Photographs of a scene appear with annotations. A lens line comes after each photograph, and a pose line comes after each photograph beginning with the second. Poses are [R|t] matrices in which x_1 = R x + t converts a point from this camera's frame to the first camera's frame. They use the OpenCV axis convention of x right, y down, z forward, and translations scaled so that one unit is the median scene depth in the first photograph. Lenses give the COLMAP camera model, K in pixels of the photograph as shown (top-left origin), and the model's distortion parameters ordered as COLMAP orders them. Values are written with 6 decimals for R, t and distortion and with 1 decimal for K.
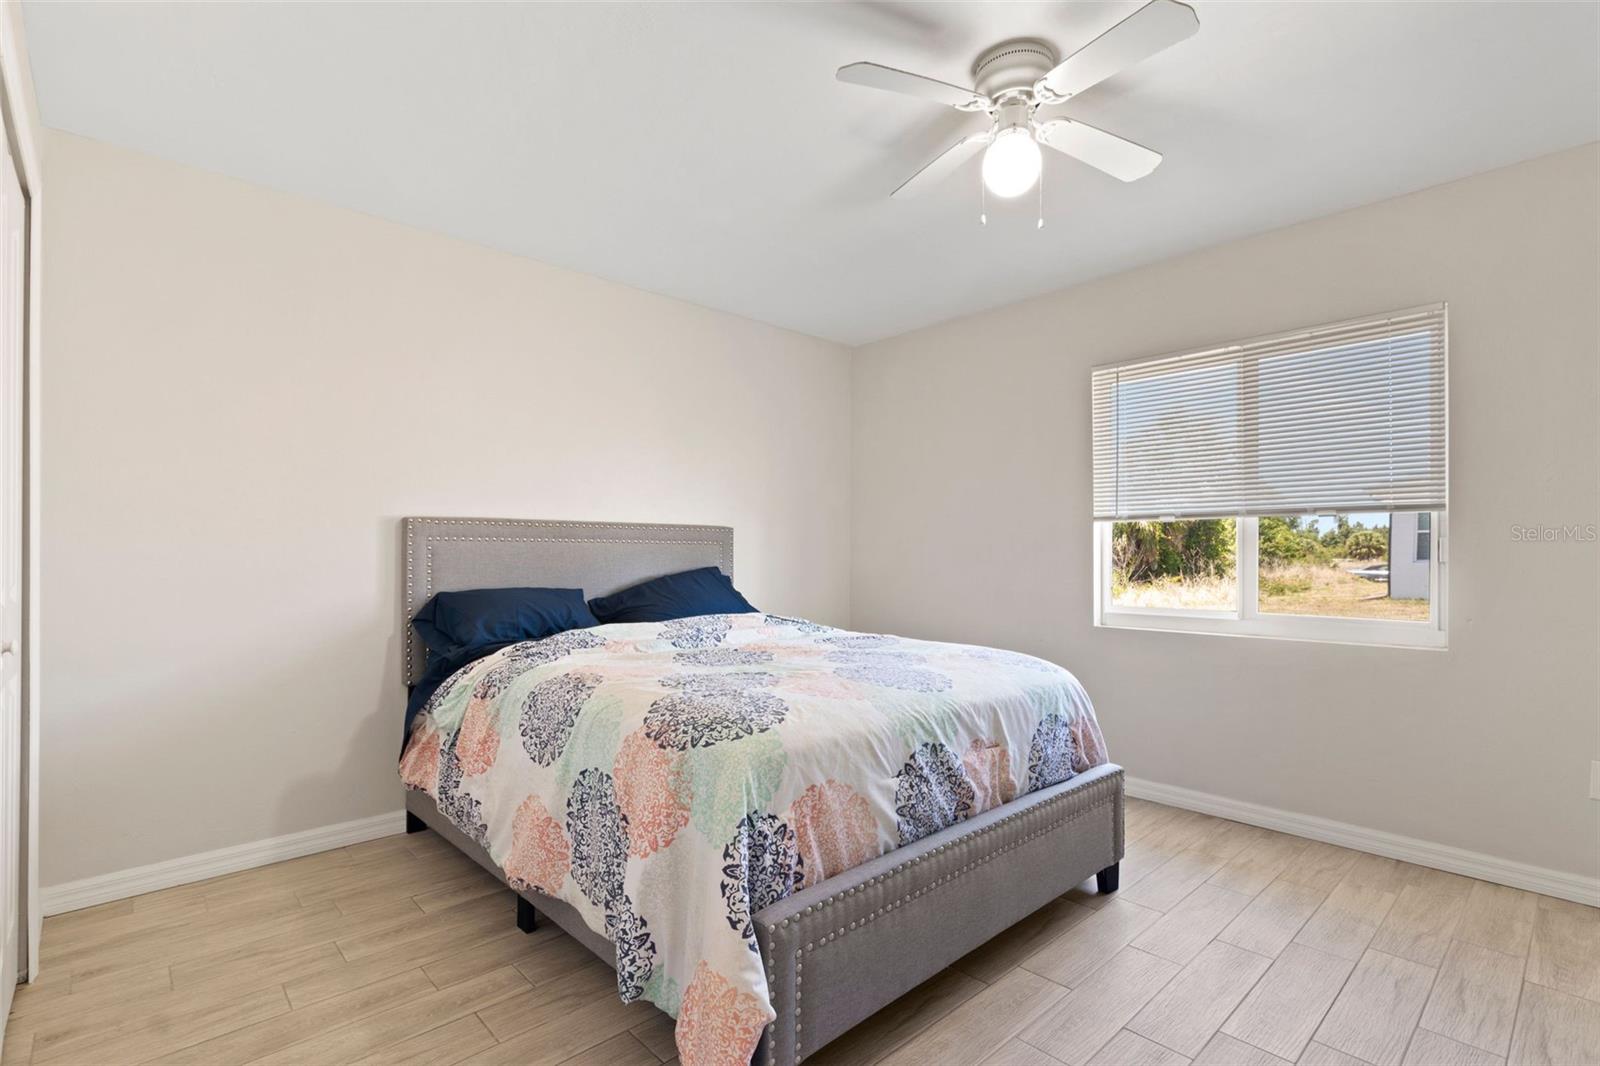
lens RADIAL K [[744.1, 0, 797.4], [0, 744.1, 562.7], [0, 0, 1]] dist [0.000614, 0.000460]
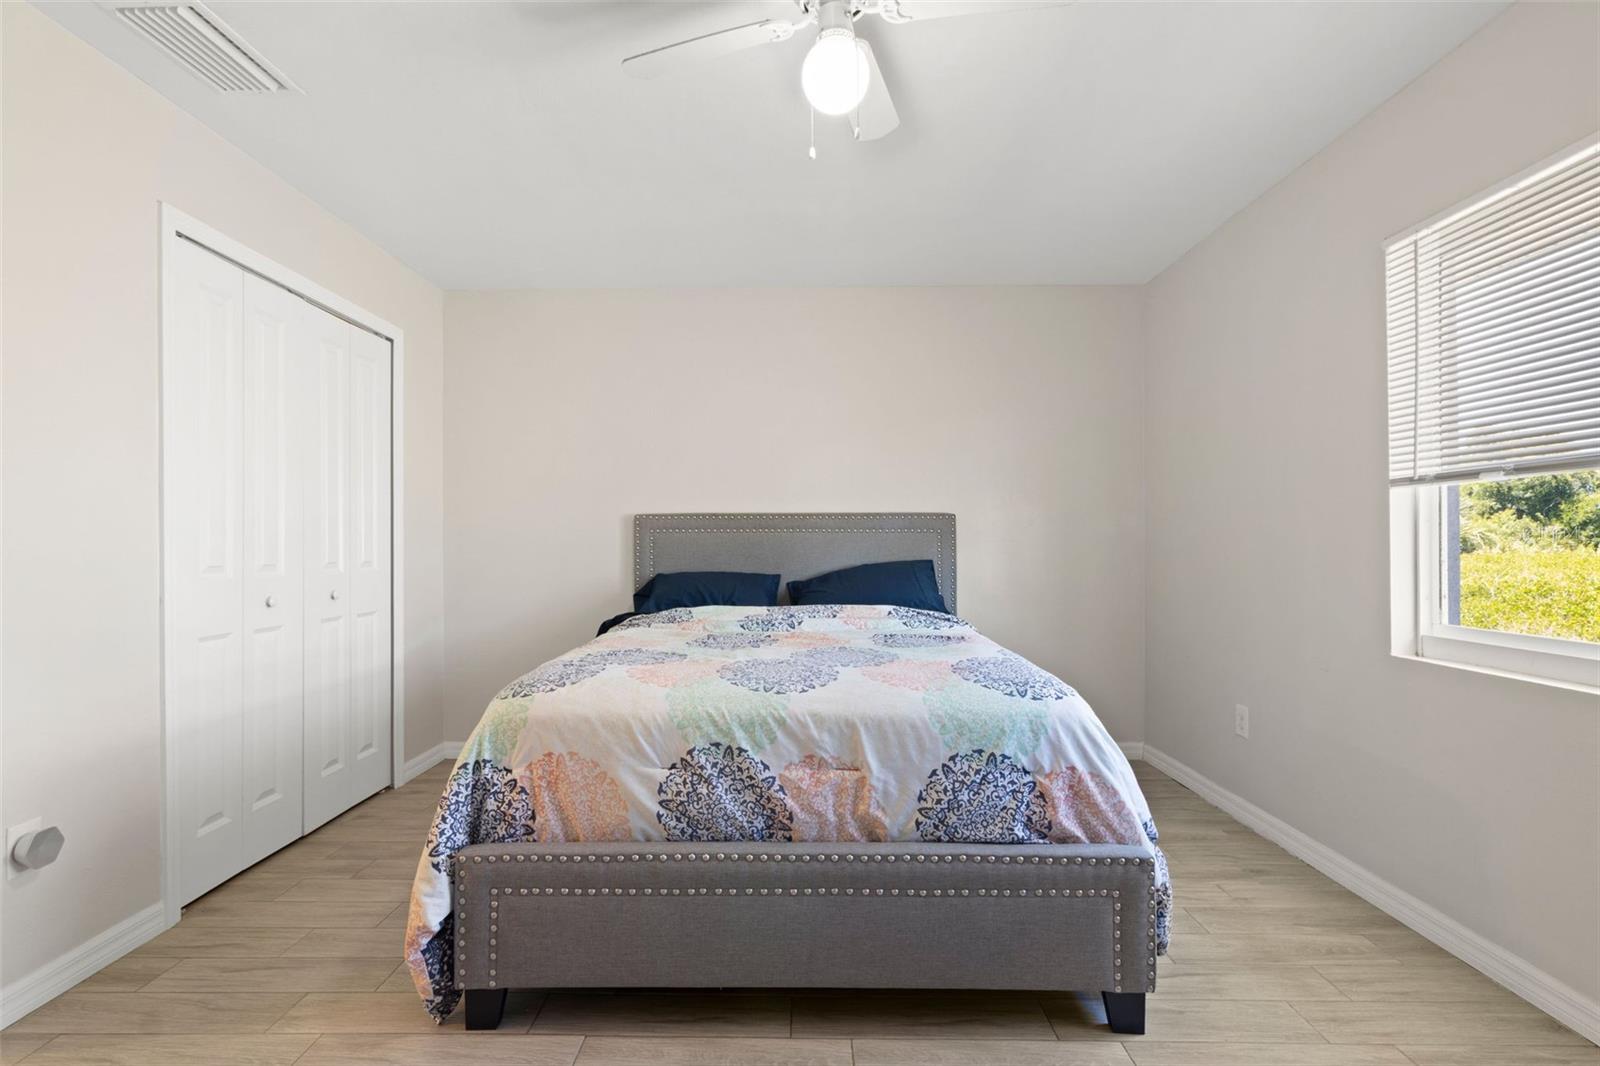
lens RADIAL K [[745.7, 0, 799.2], [0, 745.7, 556.1], [0, 0, 1]] dist [0.002460, 0.001219]
pose [[0.724705, 0.008390, -0.689008, 0.877128], [-0.004994, 0.999964, 0.006924, 0.000465], [0.689041, -0.001577, 0.724721, 0.384699]]
